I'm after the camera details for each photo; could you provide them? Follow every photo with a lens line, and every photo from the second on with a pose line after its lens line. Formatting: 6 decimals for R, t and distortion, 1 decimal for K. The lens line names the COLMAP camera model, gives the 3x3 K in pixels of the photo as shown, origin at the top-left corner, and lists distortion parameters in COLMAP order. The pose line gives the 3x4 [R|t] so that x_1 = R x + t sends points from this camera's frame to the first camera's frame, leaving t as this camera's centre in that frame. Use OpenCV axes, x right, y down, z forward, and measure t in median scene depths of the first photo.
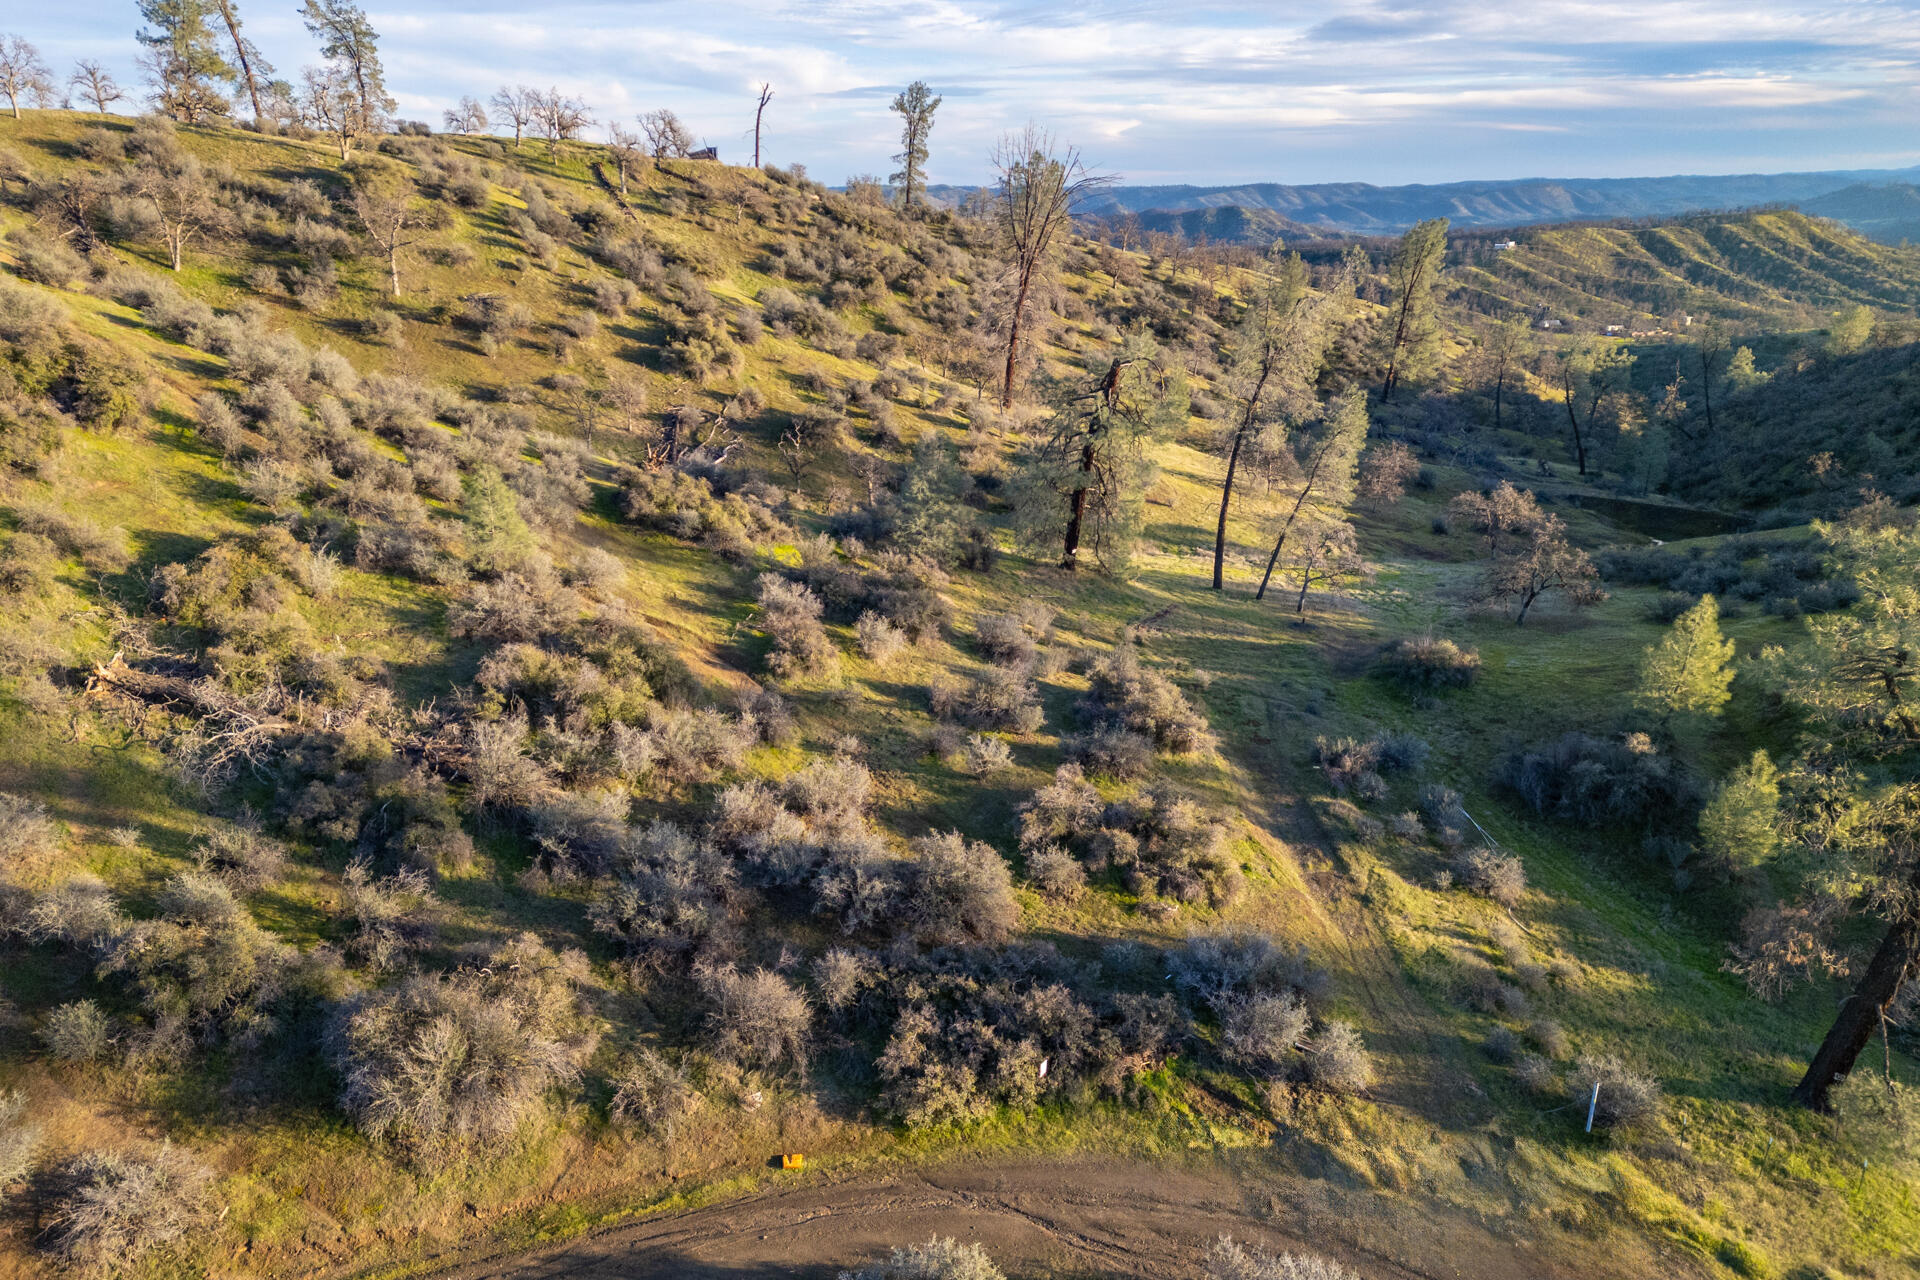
lens RADIAL K [[1338.8, 0, 965.9], [0, 1338.8, 638.8], [0, 0, 1]] dist [0.087776, -0.075854]
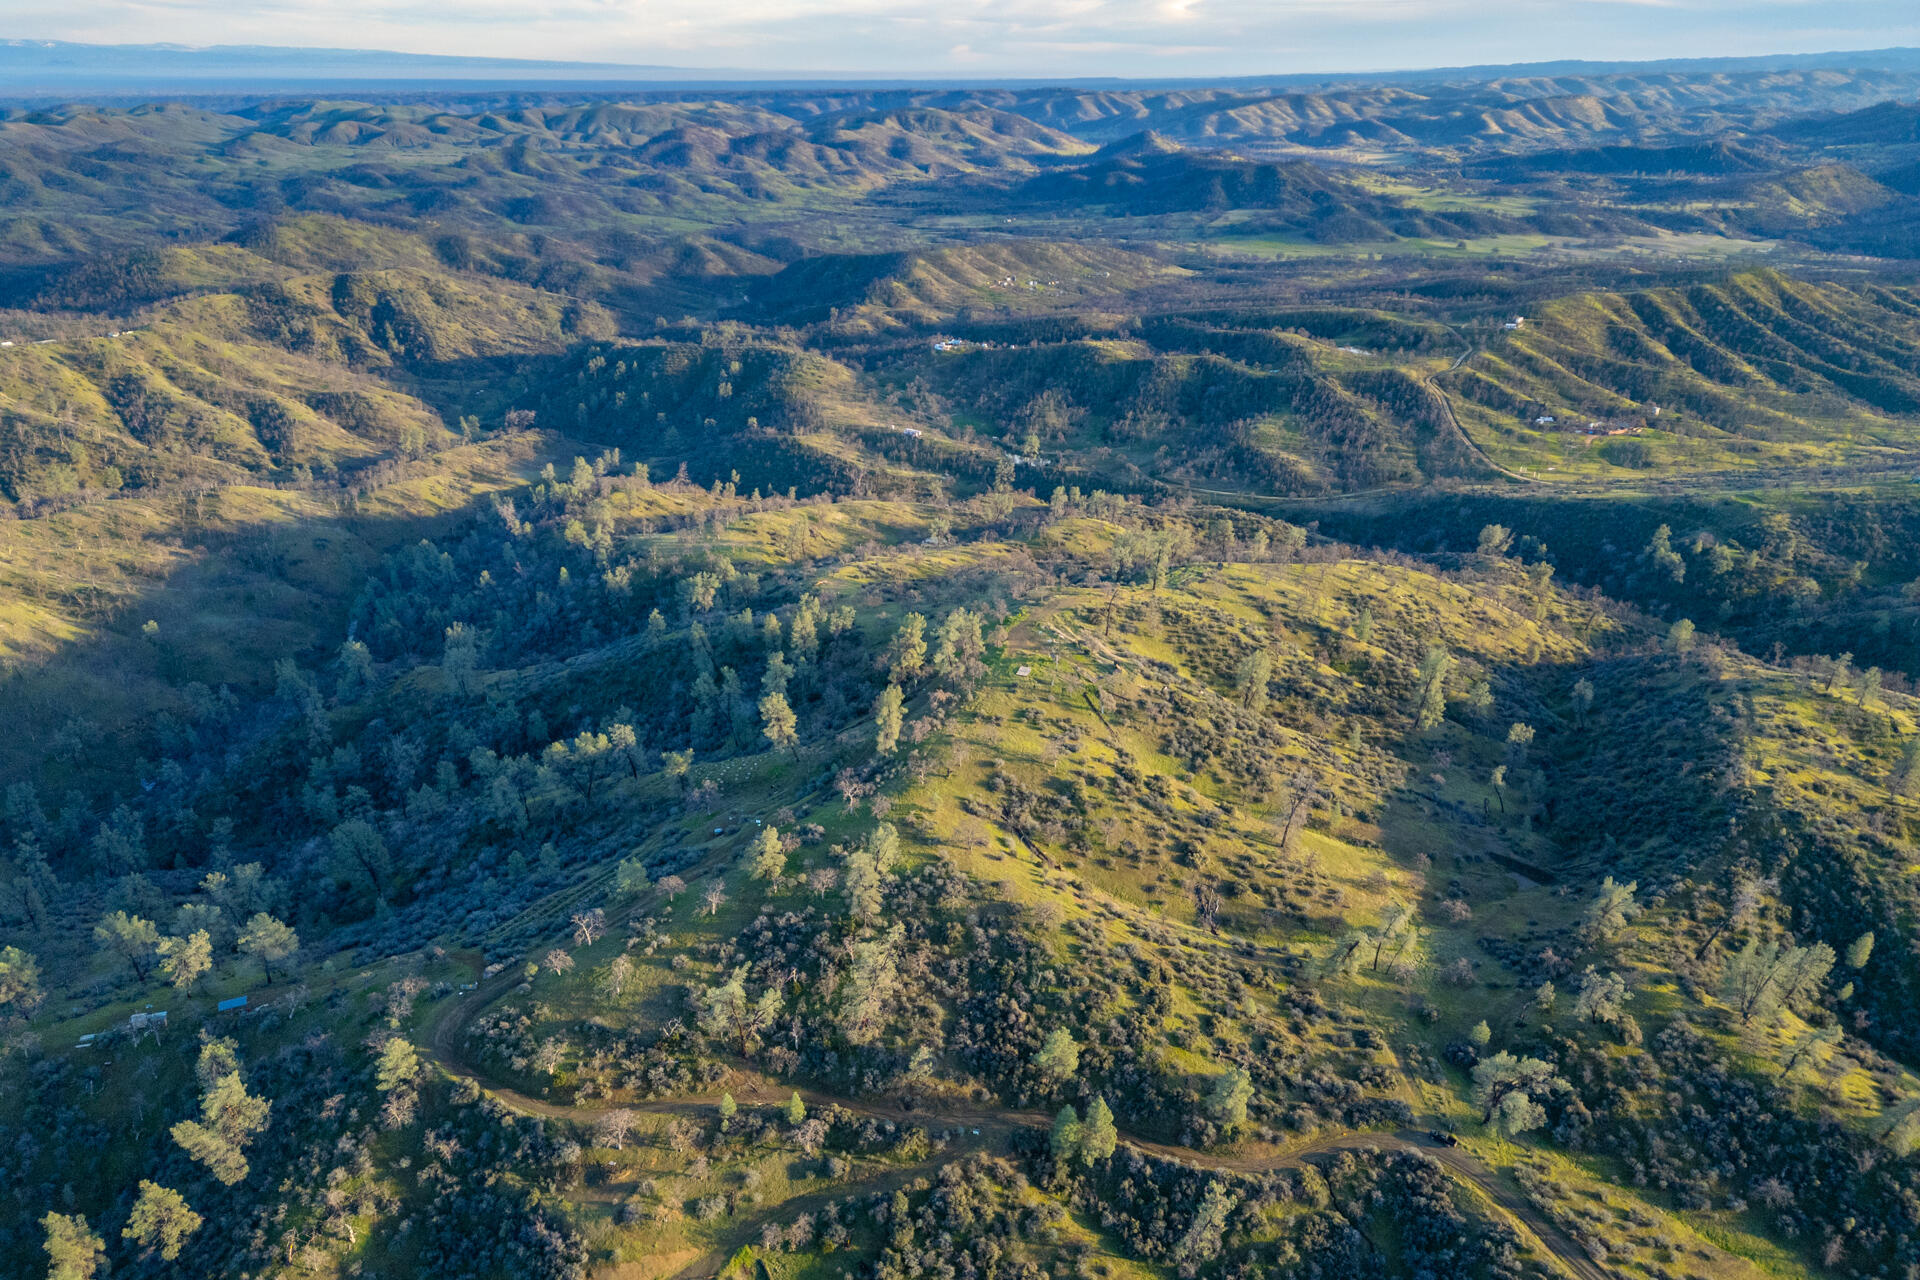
lens RADIAL K [[1338.8, 0, 965.9], [0, 1338.8, 638.8], [0, 0, 1]] dist [0.087776, -0.075854]
pose [[0.999938, -0.000772, -0.011132, -0.081199], [0.001618, 0.997087, 0.076254, -0.111655], [0.011040, -0.076267, 0.997026, -0.241141]]
